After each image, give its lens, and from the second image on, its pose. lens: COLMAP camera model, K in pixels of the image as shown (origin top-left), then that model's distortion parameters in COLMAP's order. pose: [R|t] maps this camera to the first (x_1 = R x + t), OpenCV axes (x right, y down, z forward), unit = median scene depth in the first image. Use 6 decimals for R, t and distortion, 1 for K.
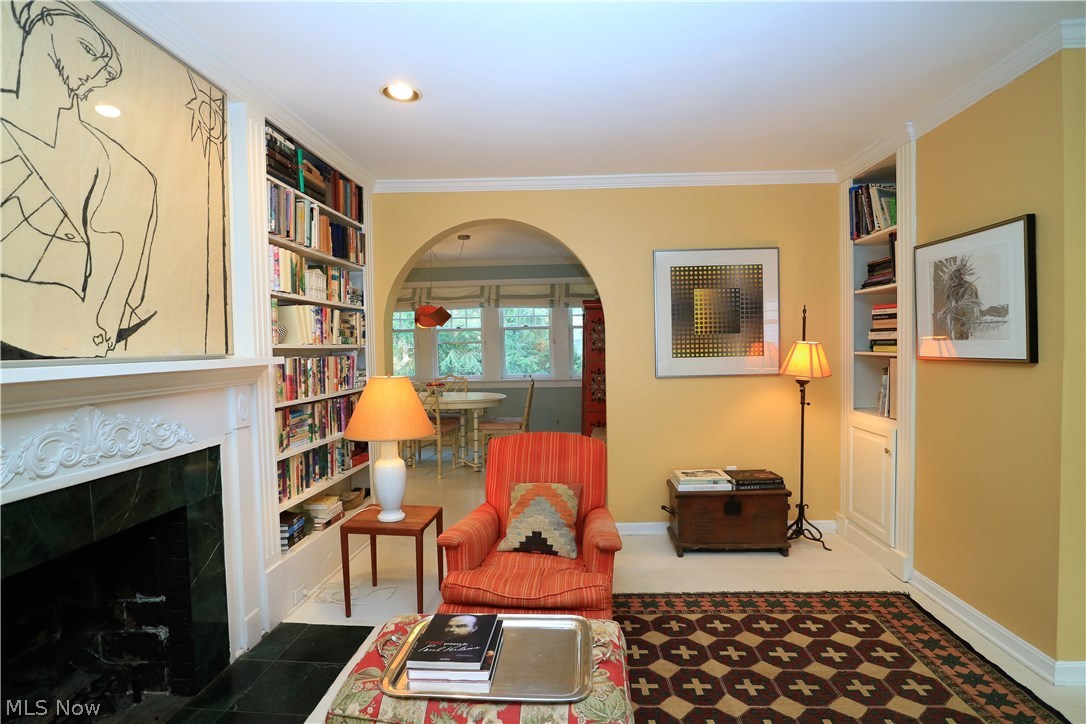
lens RADIAL K [[548.2, 0, 543.9], [0, 548.2, 364.9], [0, 0, 1]] dist [-0.038249, 0.006078]
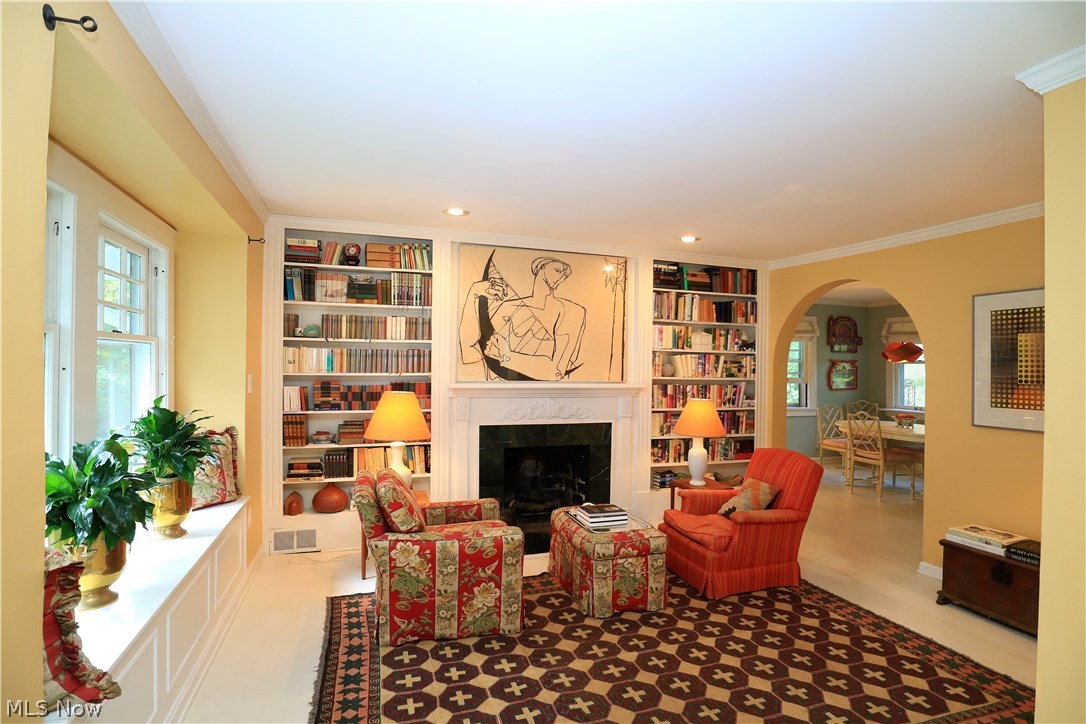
lens RADIAL K [[548.2, 0, 540.5], [0, 548.2, 363.8], [0, 0, 1]] dist [-0.038249, 0.006078]
pose [[0.374798, 0.023637, -0.926805, 1.042375], [-0.054308, 0.998518, 0.003504, -0.063886], [0.925514, 0.049019, 0.375526, -0.084584]]
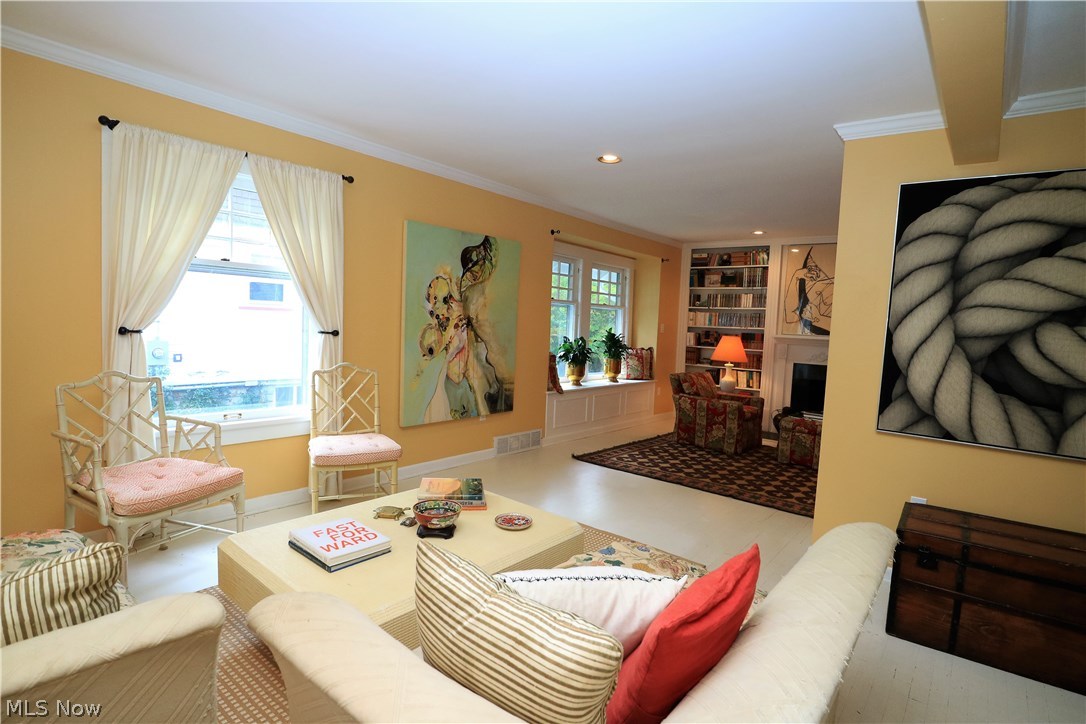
lens RADIAL K [[548.2, 0, 541.8], [0, 548.2, 364.7], [0, 0, 1]] dist [-0.038249, 0.006078]
pose [[-0.590952, 0.056589, -0.804720, 2.163243], [-0.061592, 0.991460, 0.114952, -0.072535], [0.804352, 0.117495, -0.582419, 0.888837]]
